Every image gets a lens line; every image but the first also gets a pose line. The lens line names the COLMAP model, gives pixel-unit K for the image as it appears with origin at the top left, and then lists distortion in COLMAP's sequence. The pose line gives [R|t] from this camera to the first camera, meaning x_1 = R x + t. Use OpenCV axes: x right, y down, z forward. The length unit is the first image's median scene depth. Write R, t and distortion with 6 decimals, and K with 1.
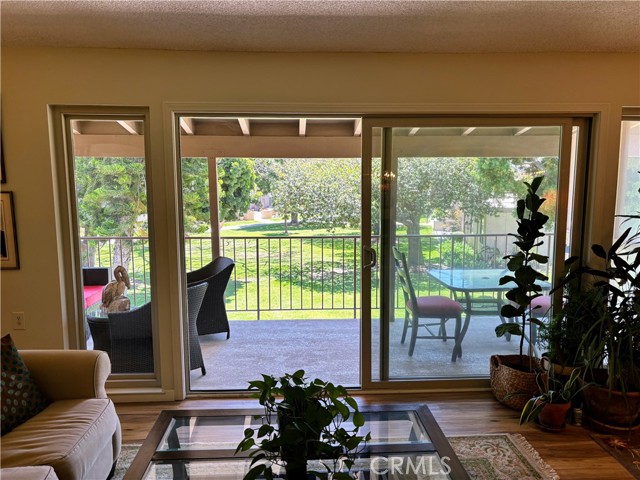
lens RADIAL K [[481.4, 0, 321.7], [0, 481.4, 241.3], [0, 0, 1]] dist [0.046877, -0.053930]
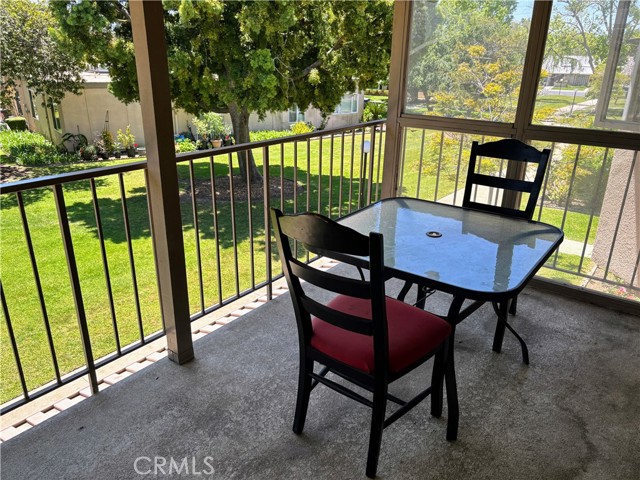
lens RADIAL K [[481.4, 0, 323.1], [0, 481.4, 246.1], [0, 0, 1]] dist [0.046877, -0.053930]
pose [[0.645243, -0.264837, 0.716605, -0.022047], [0.074468, 0.955329, 0.286010, -0.017215], [-0.760339, -0.131182, 0.636141, 0.235031]]
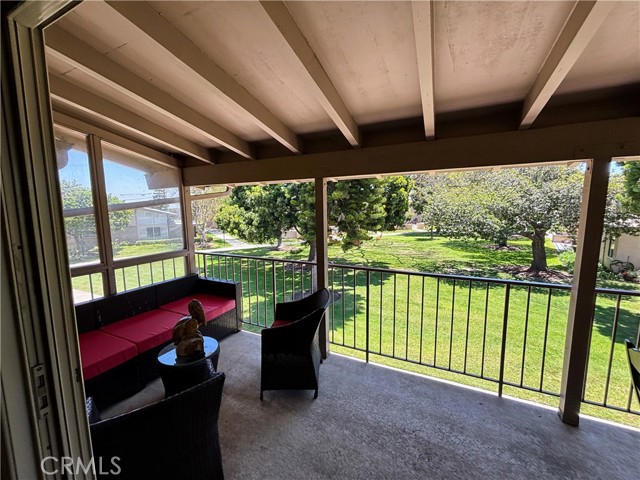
lens RADIAL K [[257.1, 0, 319.8], [0, 257.1, 238.3], [0, 0, 1]] dist [0.001993, -0.000708]
pose [[0.881043, 0.048337, -0.470560, 0.000916], [-0.049162, 0.998735, 0.010546, -0.022810], [0.470475, 0.013842, 0.882305, 0.199899]]
